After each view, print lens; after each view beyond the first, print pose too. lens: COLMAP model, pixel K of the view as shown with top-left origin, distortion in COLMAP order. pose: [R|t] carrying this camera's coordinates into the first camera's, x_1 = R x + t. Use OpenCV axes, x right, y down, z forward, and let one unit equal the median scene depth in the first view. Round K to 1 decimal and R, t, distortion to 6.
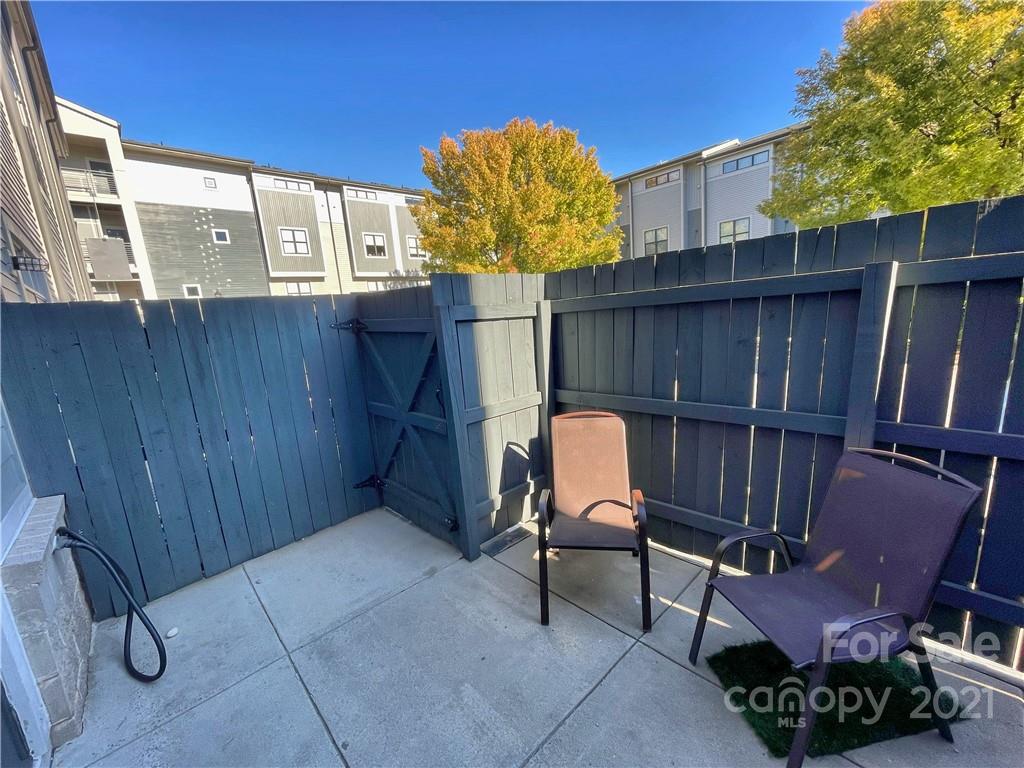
lens RADIAL K [[411.0, 0, 514.8], [0, 411.0, 396.4], [0, 0, 1]] dist [-0.001119, -0.000325]
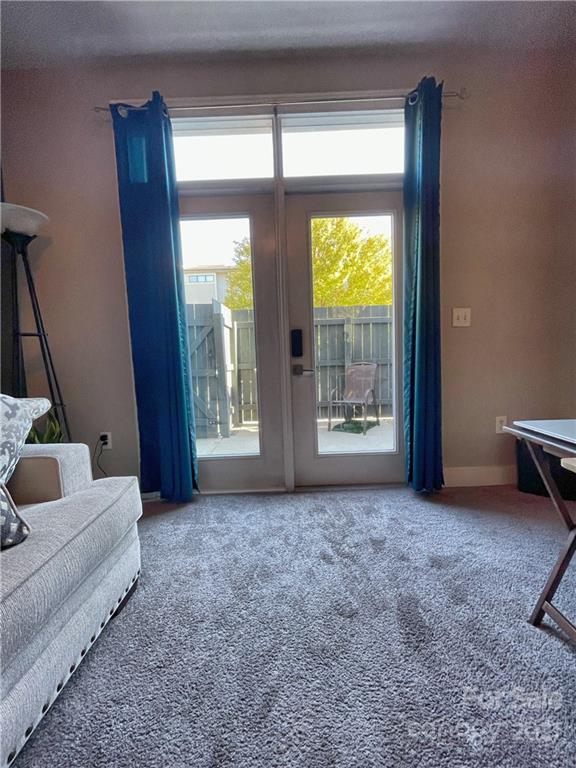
lens RADIAL K [[308.2, 0, 287.2], [0, 308.2, 384.1], [0, 0, 1]] dist [-0.001119, -0.000325]
pose [[0.689206, -0.007851, 0.724523, -1.333633], [0.126853, 0.985805, -0.109987, 0.448952], [-0.713375, 0.167712, 0.680418, -0.388860]]
